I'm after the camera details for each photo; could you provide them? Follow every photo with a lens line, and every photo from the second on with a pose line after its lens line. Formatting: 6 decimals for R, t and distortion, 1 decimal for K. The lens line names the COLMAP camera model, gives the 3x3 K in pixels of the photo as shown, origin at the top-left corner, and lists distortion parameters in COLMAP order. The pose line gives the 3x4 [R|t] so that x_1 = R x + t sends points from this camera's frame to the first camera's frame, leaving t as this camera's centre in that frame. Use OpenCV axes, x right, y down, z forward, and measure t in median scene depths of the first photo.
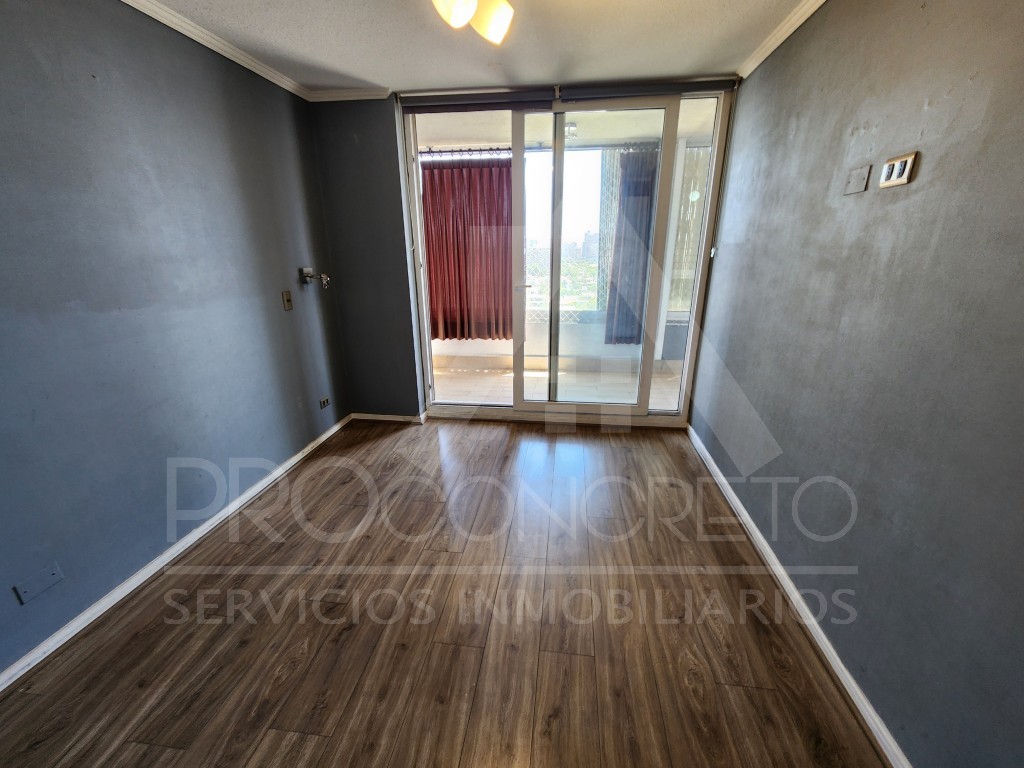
lens RADIAL K [[423.7, 0, 509.9], [0, 423.7, 389.9], [0, 0, 1]] dist [-0.001363, 0.000616]
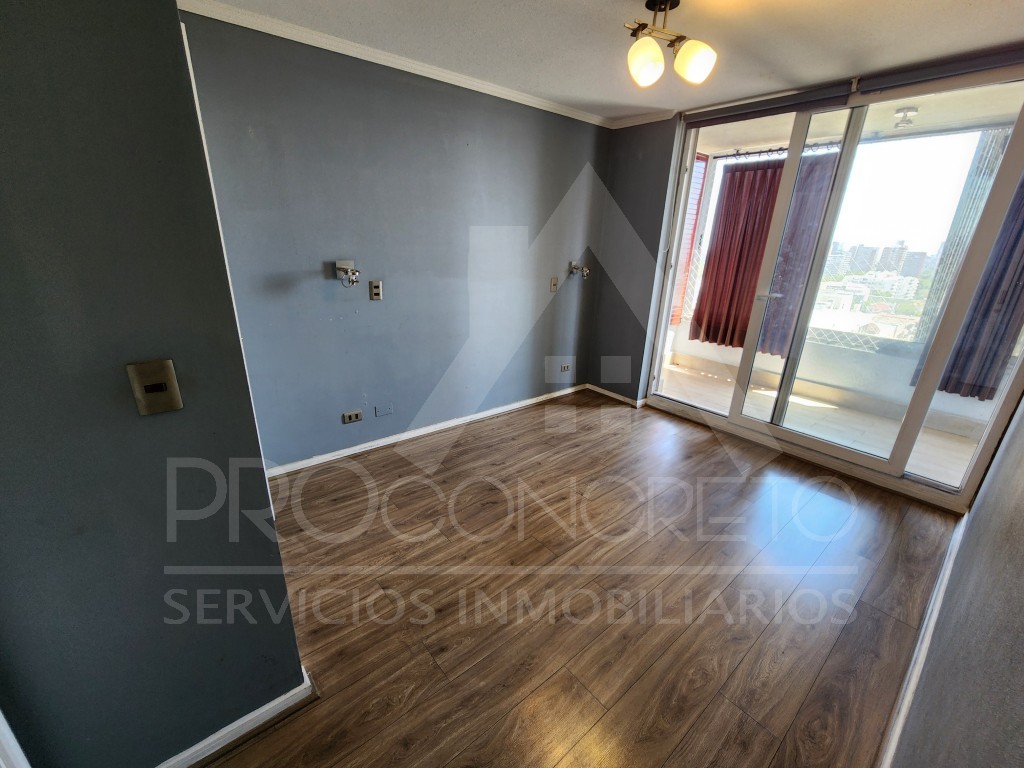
lens RADIAL K [[423.7, 0, 509.9], [0, 423.7, 388.4], [0, 0, 1]] dist [-0.001363, 0.000616]
pose [[0.731610, 0.255771, -0.631924, 0.285470], [-0.252630, 0.962672, 0.097159, 0.008607], [0.633186, 0.088560, 0.768916, -0.083056]]
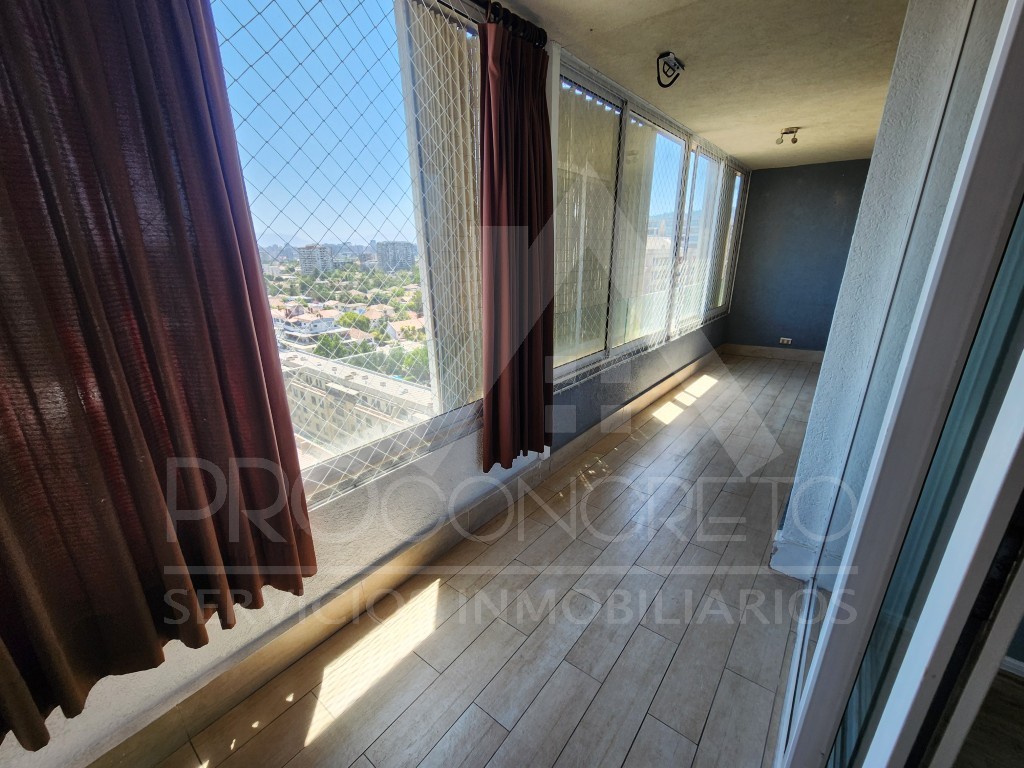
lens RADIAL K [[423.7, 0, 514.5], [0, 423.7, 387.1], [0, 0, 1]] dist [-0.001363, 0.000616]
pose [[0.519253, -0.258788, 0.814497, -0.191187], [0.271615, 0.953609, 0.129830, -0.412886], [-0.810310, 0.153814, 0.565455, 1.175565]]
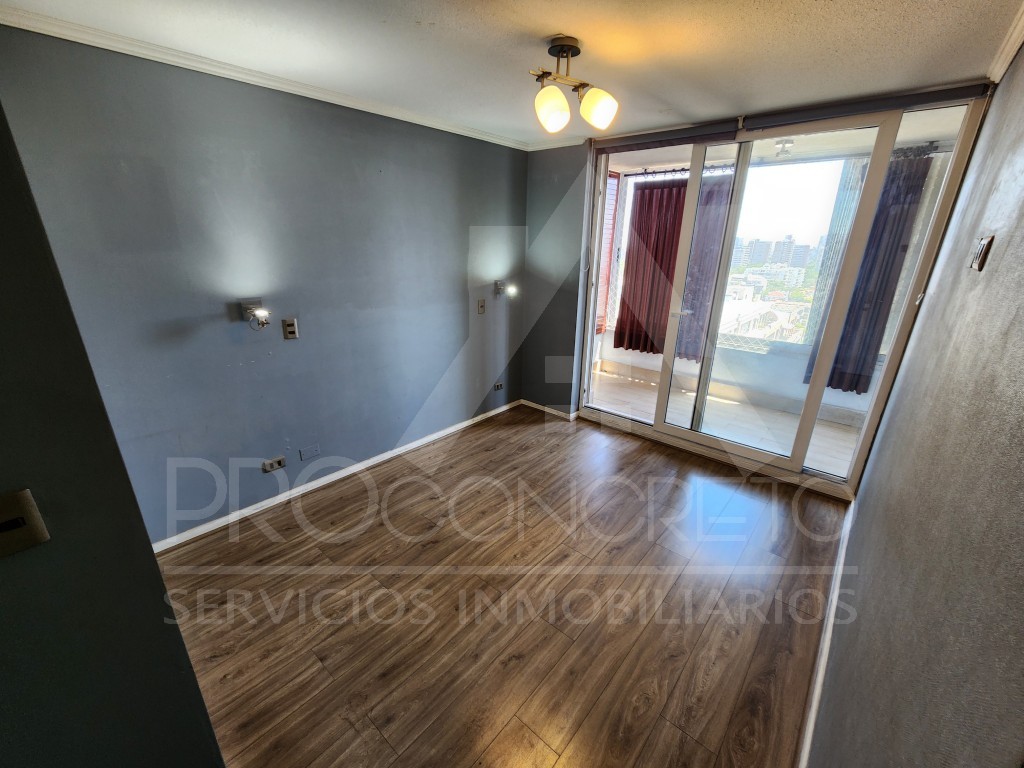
lens RADIAL K [[423.7, 0, 511.3], [0, 423.7, 390.7], [0, 0, 1]] dist [-0.001363, 0.000616]
pose [[0.834166, 0.202517, -0.512985, 0.275686], [-0.195434, 0.978327, 0.068430, -0.057316], [0.515725, 0.043173, 0.855666, -0.076828]]
